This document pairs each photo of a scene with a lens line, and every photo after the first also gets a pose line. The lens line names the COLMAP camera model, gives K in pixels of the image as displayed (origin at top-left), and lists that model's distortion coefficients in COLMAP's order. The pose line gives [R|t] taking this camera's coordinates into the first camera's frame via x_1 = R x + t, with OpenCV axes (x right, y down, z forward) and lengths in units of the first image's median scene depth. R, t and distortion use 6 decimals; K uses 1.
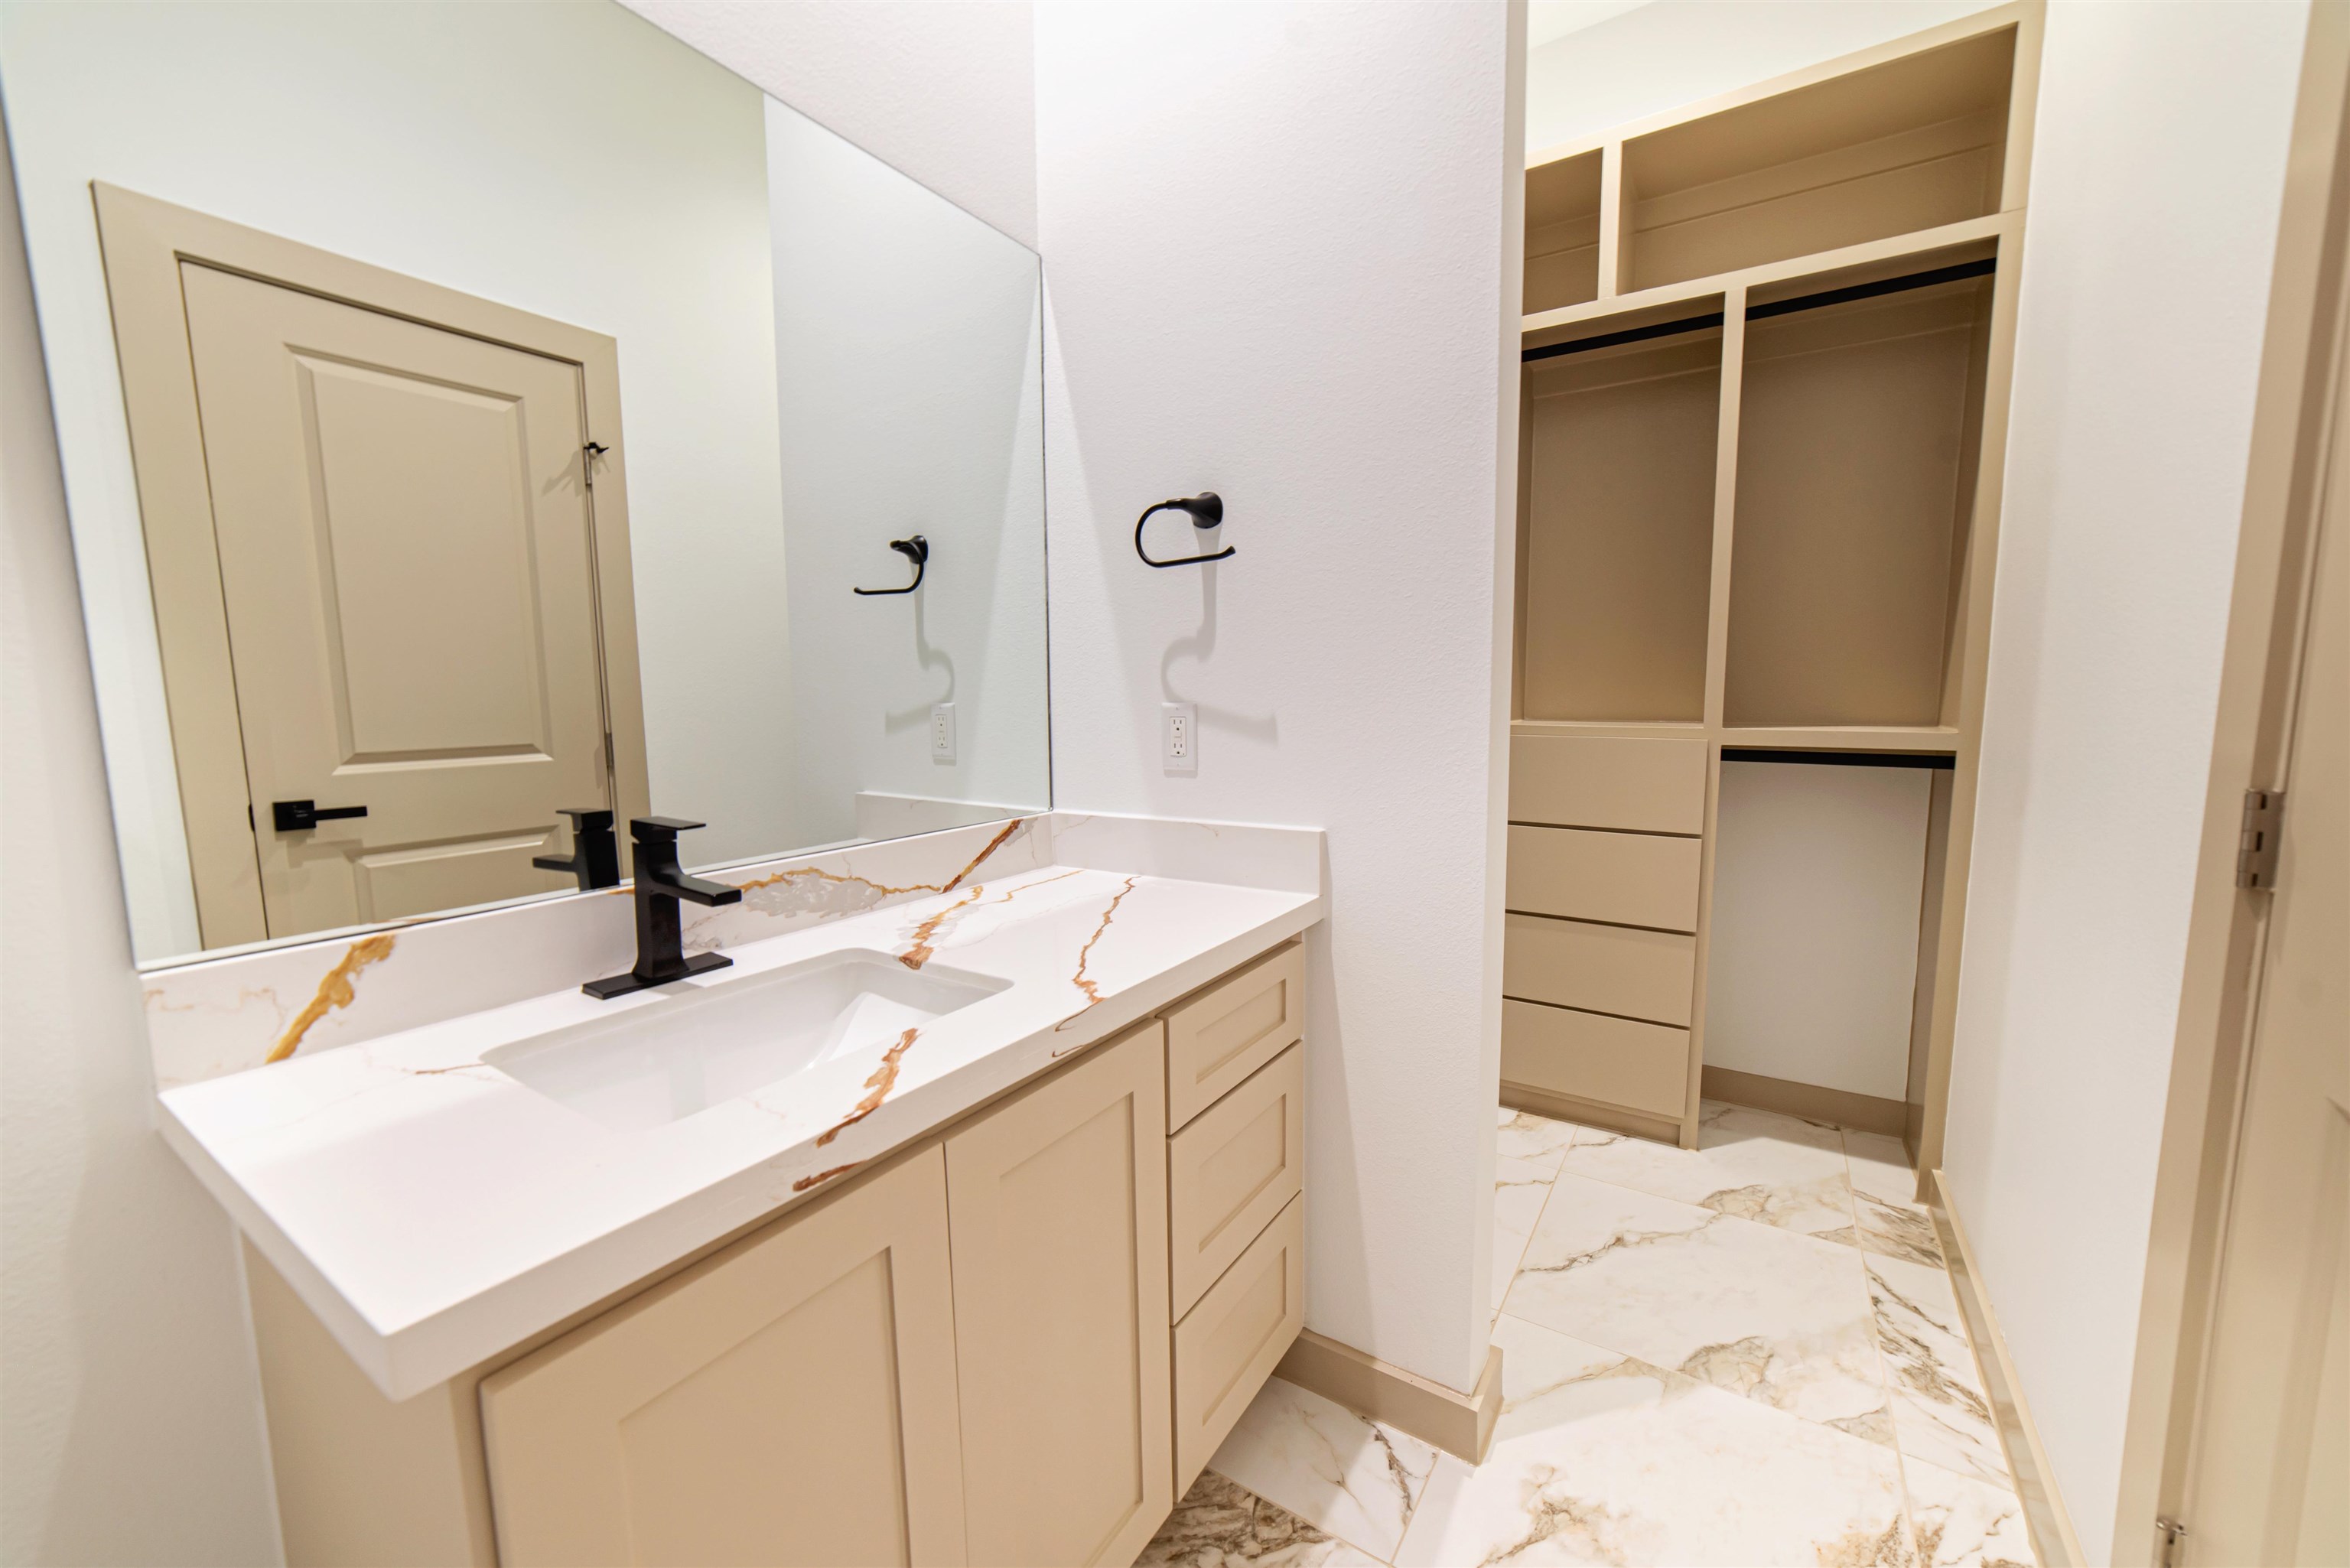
lens RADIAL K [[906.1, 0, 1173.4], [0, 906.1, 791.9], [0, 0, 1]] dist [-0.016331, 0.005293]
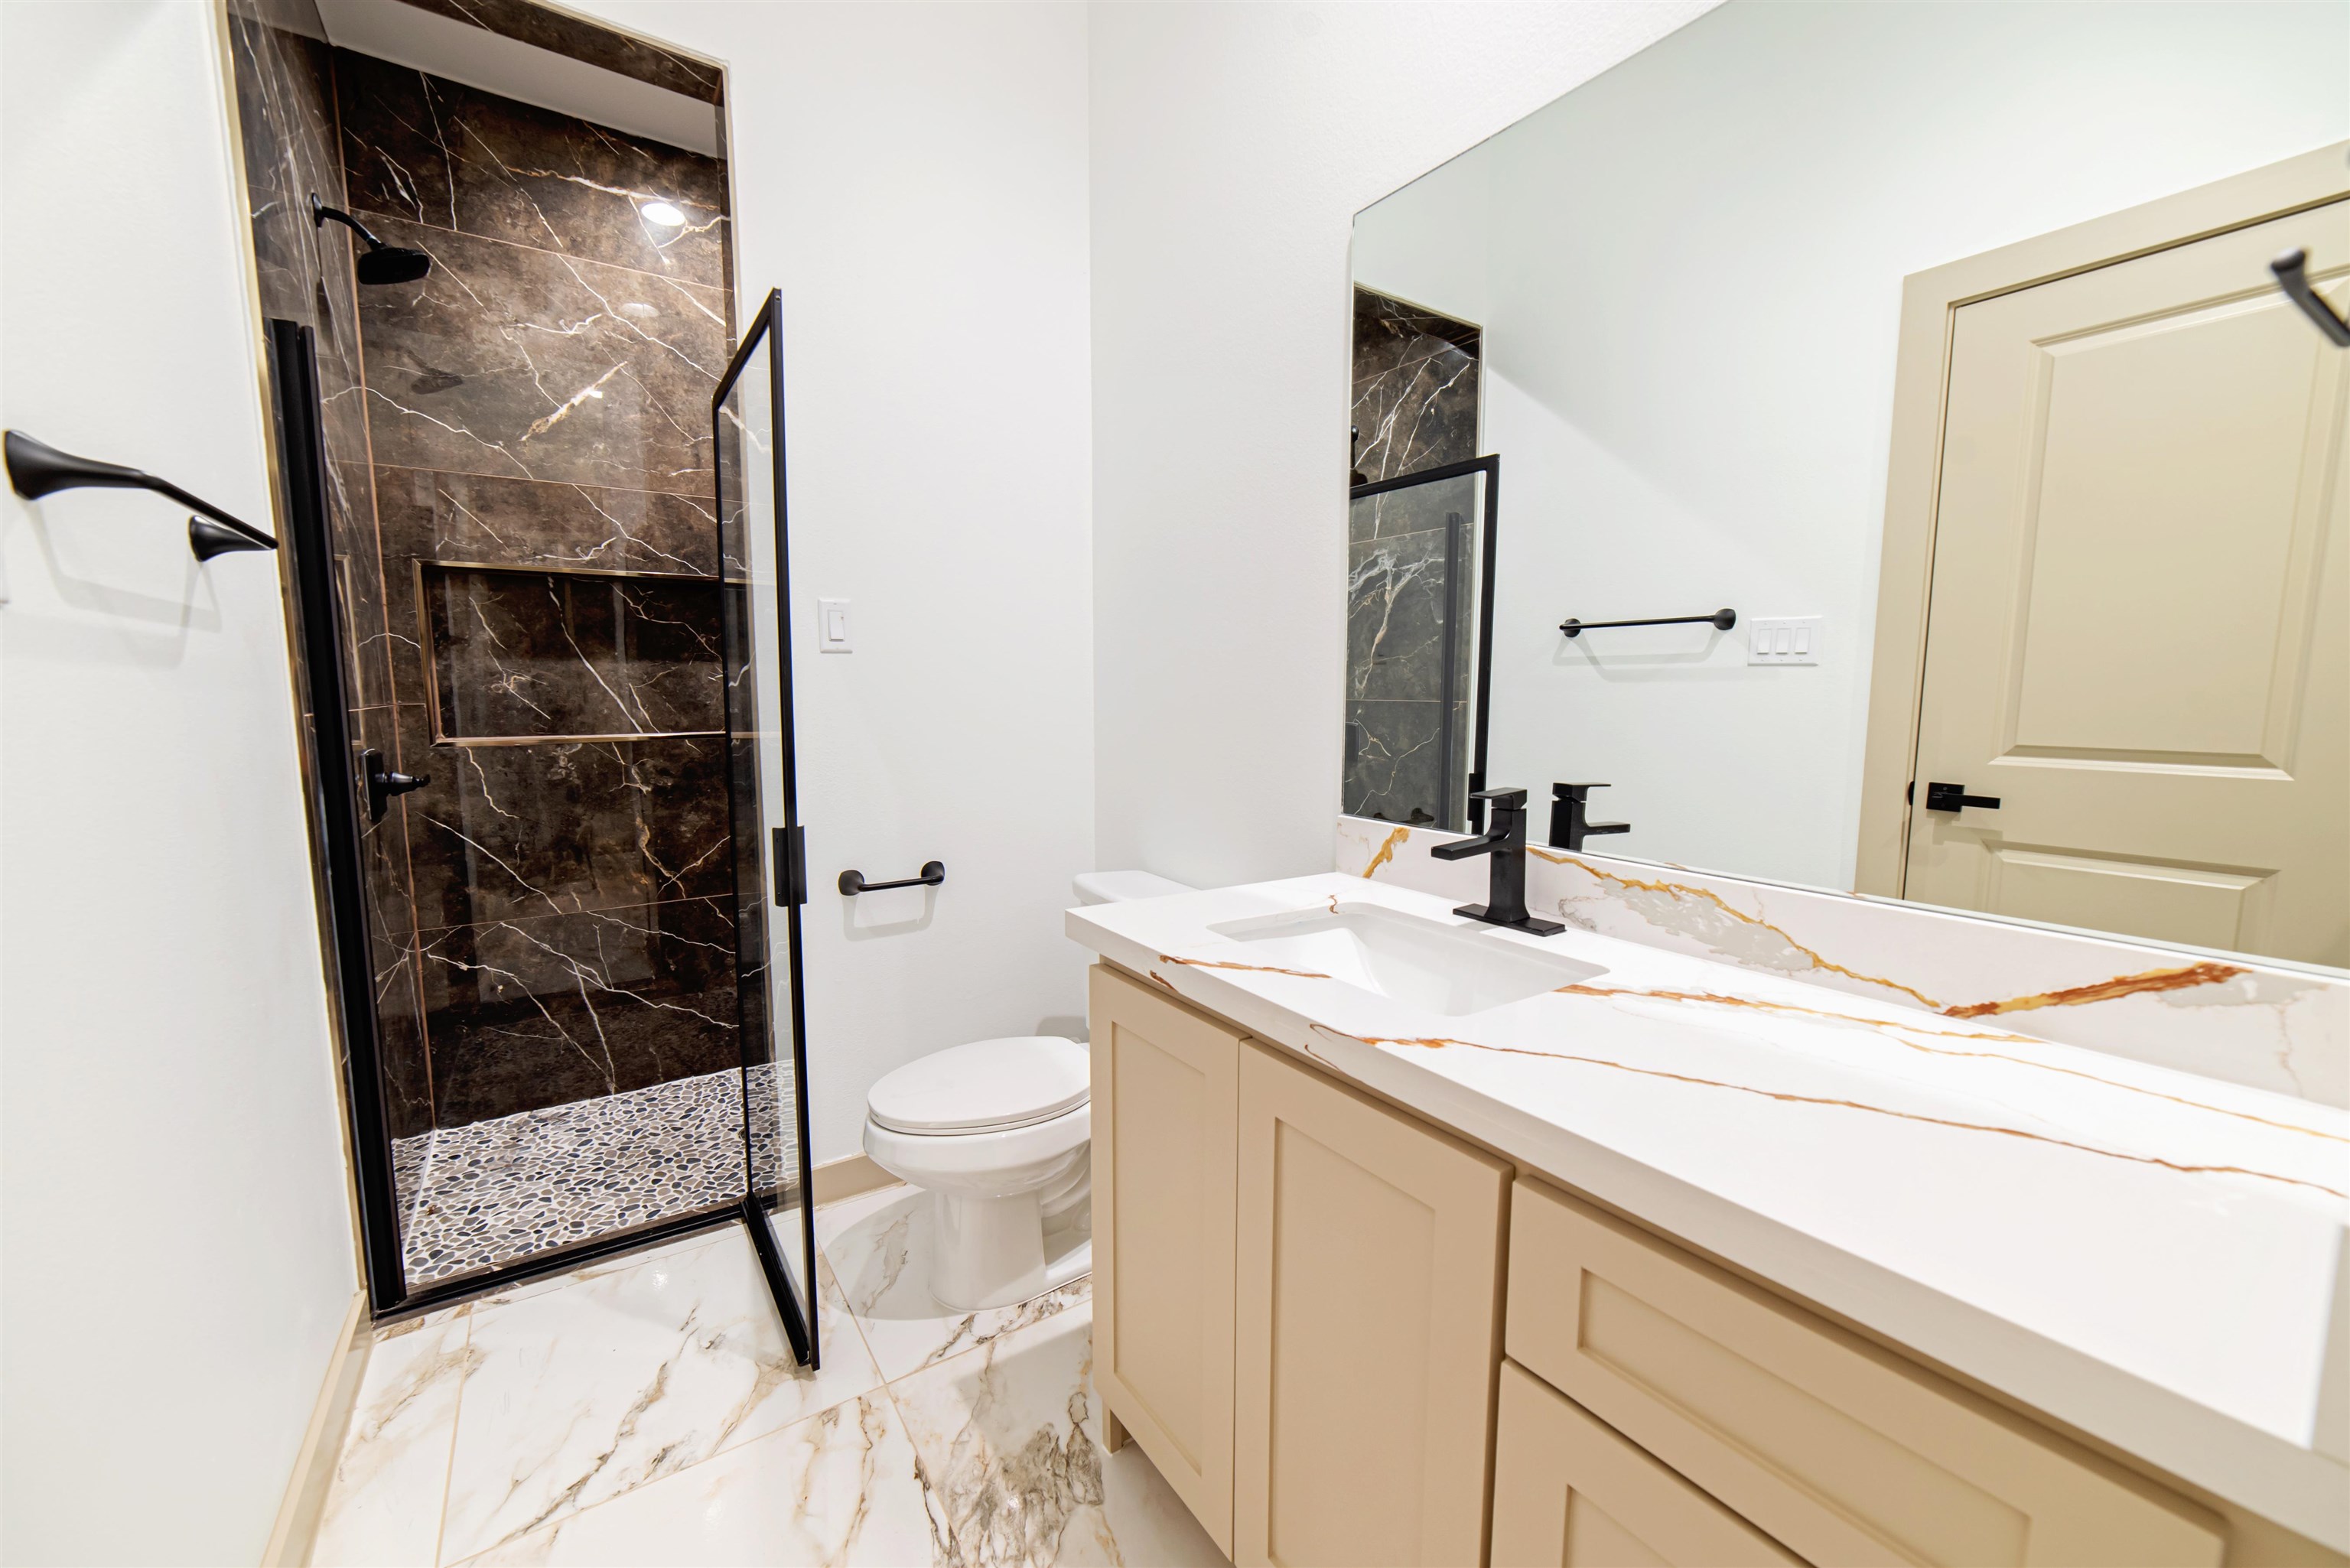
lens RADIAL K [[906.1, 0, 1168.6], [0, 906.1, 789.5], [0, 0, 1]] dist [-0.016331, 0.005293]
pose [[-0.382430, 0.113718, -0.916960, 0.571131], [-0.103846, 0.980820, 0.164948, -0.098741], [0.918130, 0.158304, -0.363286, 0.824193]]
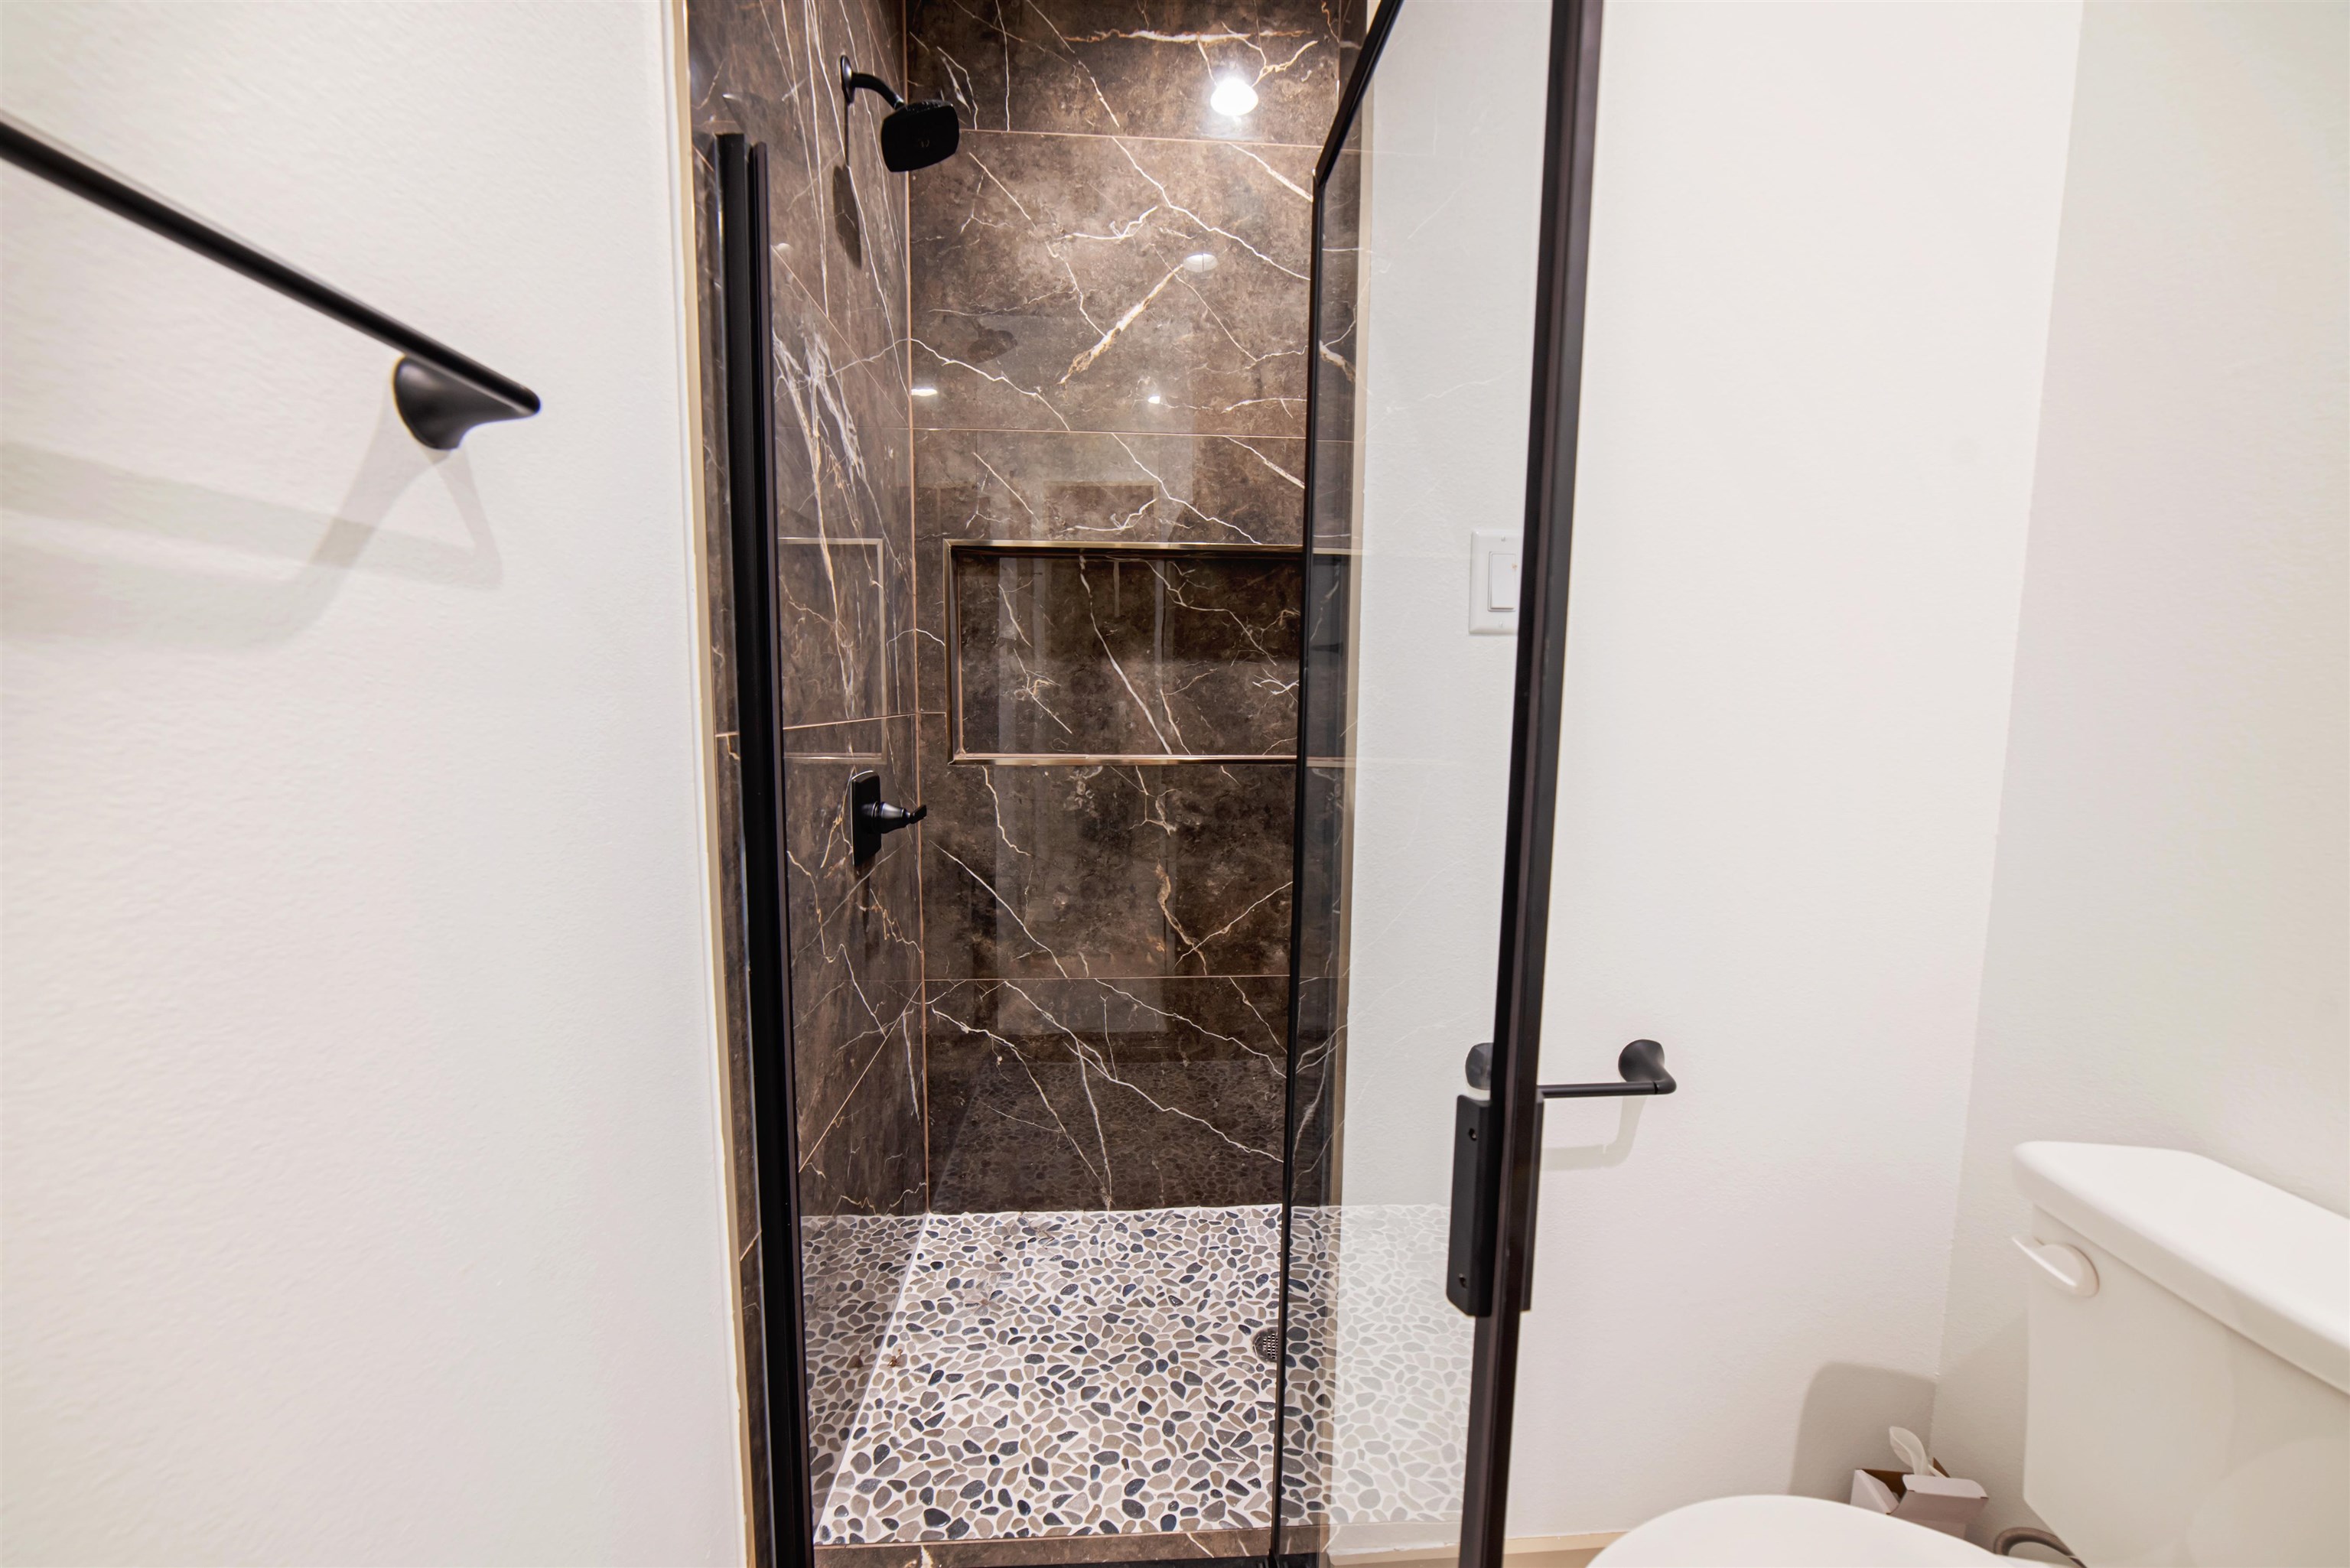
lens RADIAL K [[906.1, 0, 1169.4], [0, 906.1, 789.3], [0, 0, 1]] dist [-0.016331, 0.005293]
pose [[-0.800483, 0.067402, -0.595554, 0.385709], [-0.068975, 0.976695, 0.203247, -0.070253], [0.595374, 0.203774, -0.777178, 0.587464]]
